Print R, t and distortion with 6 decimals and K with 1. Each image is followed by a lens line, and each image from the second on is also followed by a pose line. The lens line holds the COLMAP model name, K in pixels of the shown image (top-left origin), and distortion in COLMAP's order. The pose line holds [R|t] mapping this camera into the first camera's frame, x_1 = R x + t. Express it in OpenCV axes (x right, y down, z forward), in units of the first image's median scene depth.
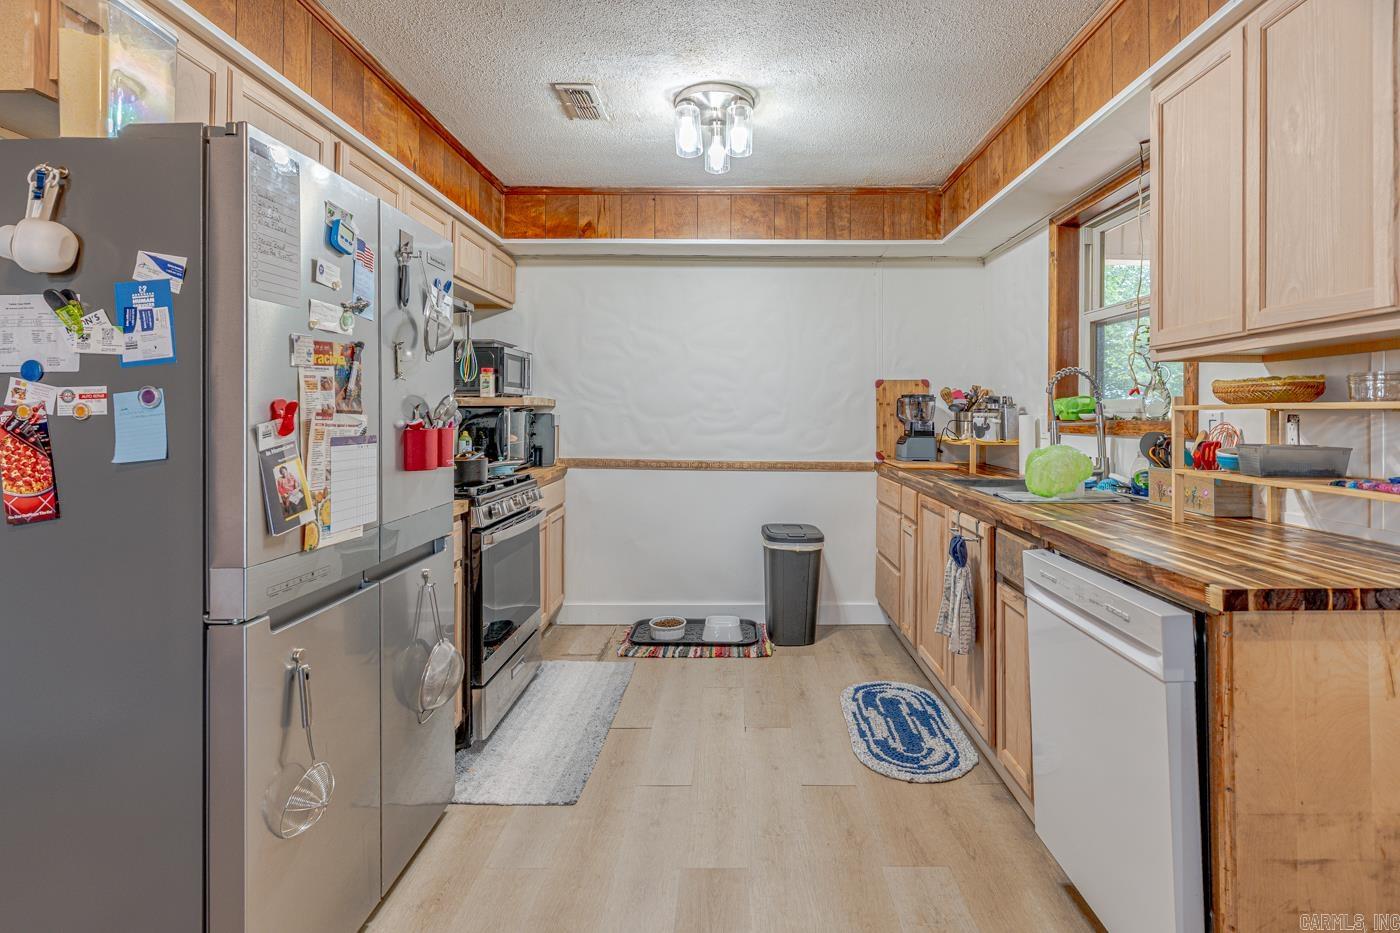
lens RADIAL K [[688.8, 0, 748.7], [0, 688.8, 412.9], [0, 0, 1]] dist [-0.000377, -0.000079]
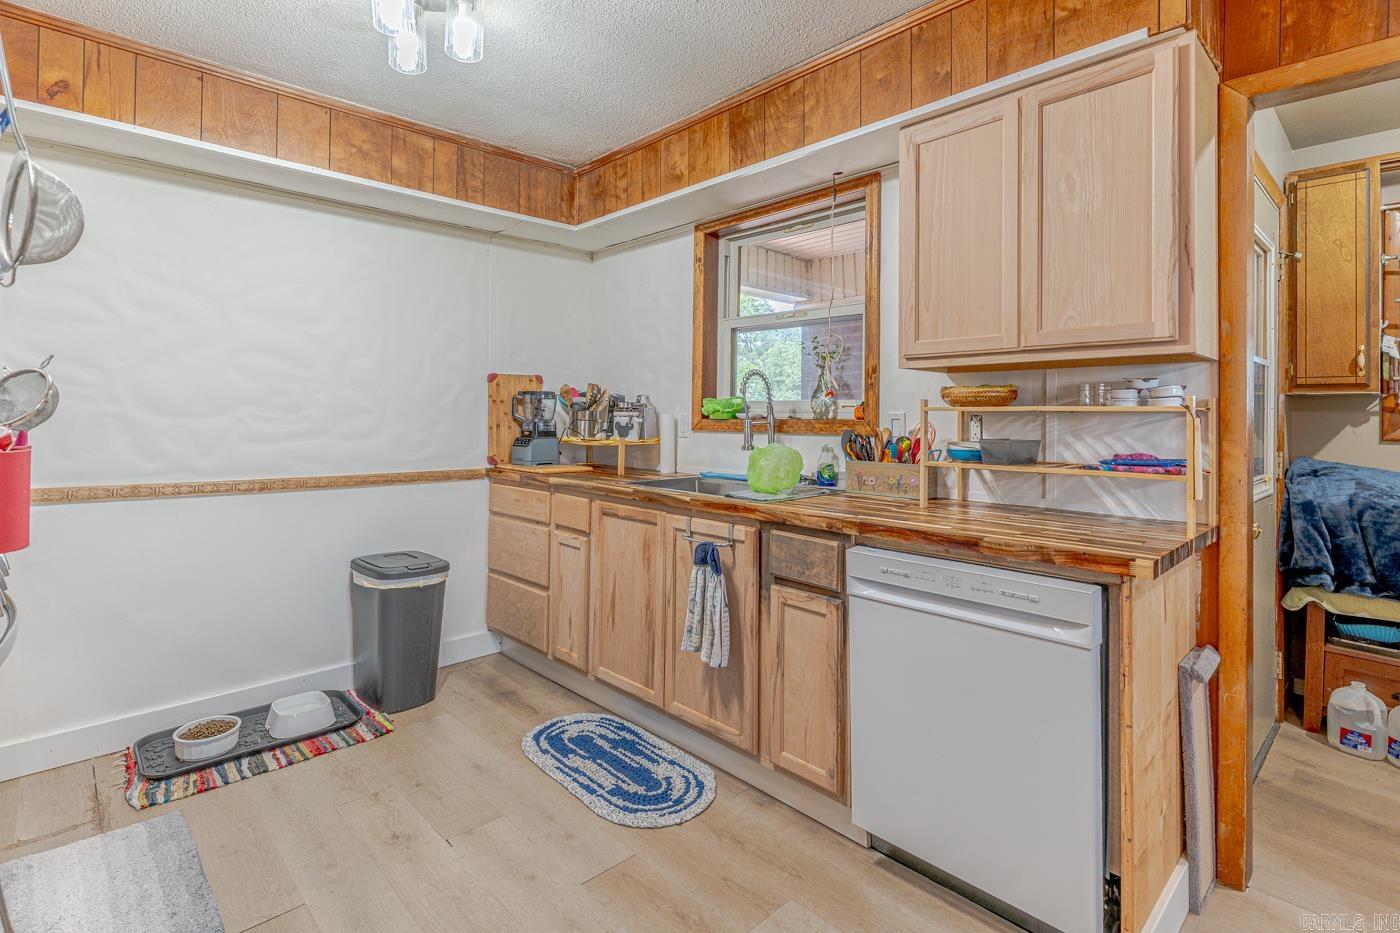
lens RADIAL K [[677.8, 0, 698.1], [0, 677.8, 412.1], [0, 0, 1]] dist [0.000366, 0.000352]
pose [[0.734147, 0.002784, 0.678985, -0.262093], [-0.004138, 0.999991, 0.000374, -0.000681], [-0.678978, -0.003084, 0.734152, 0.253163]]
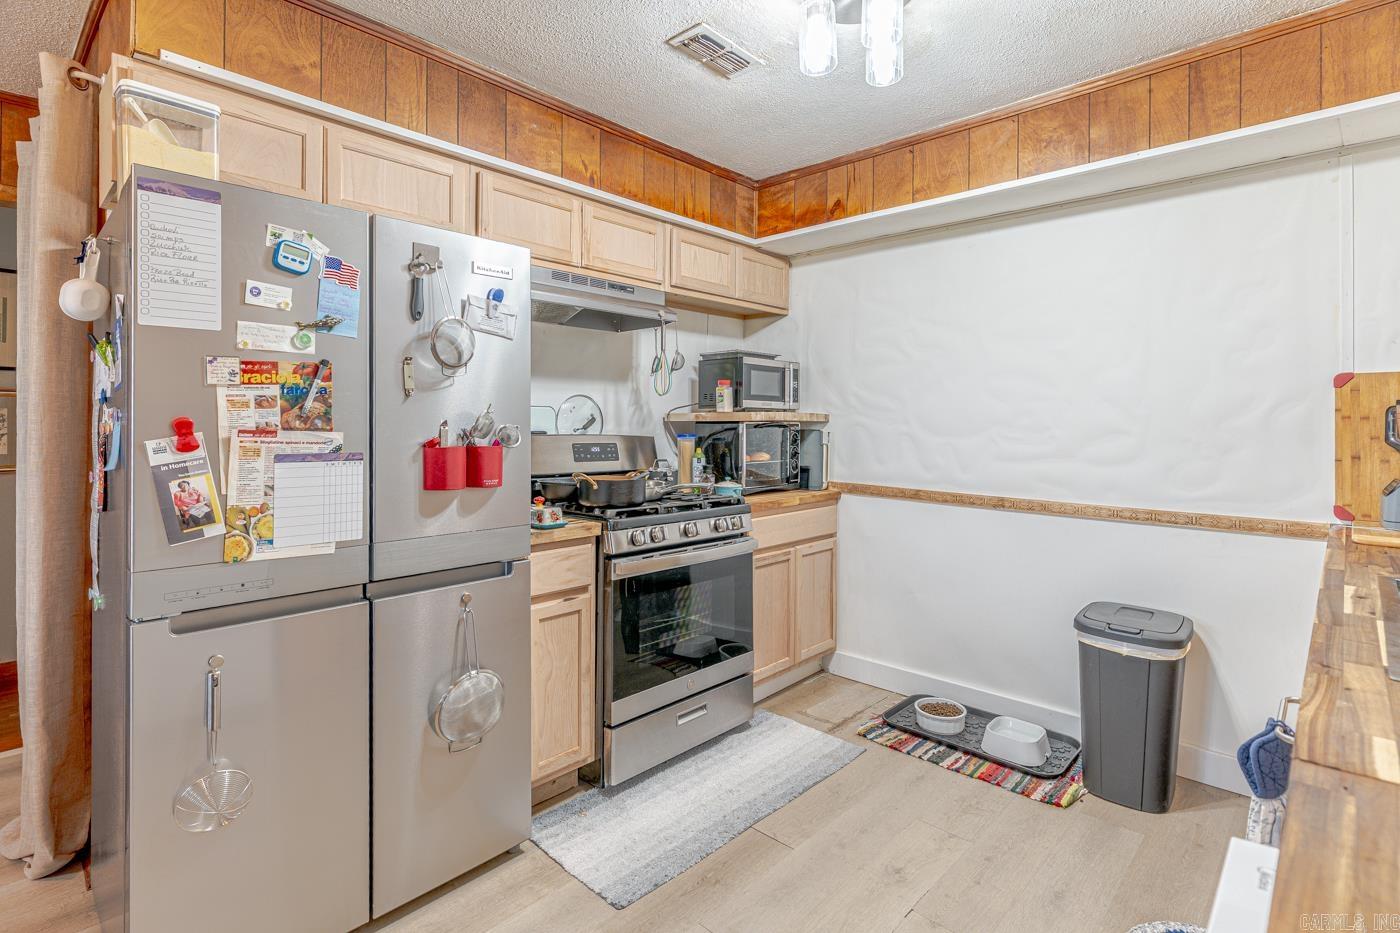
lens RADIAL K [[689.6, 0, 702.9], [0, 689.6, 426.6], [0, 0, 1]] dist [0.001109, 0.000749]
pose [[0.717024, 0.006104, -0.697021, 0.270418], [-0.005997, 0.999979, 0.002587, -0.005760], [0.697022, 0.002325, 0.717046, 0.337196]]
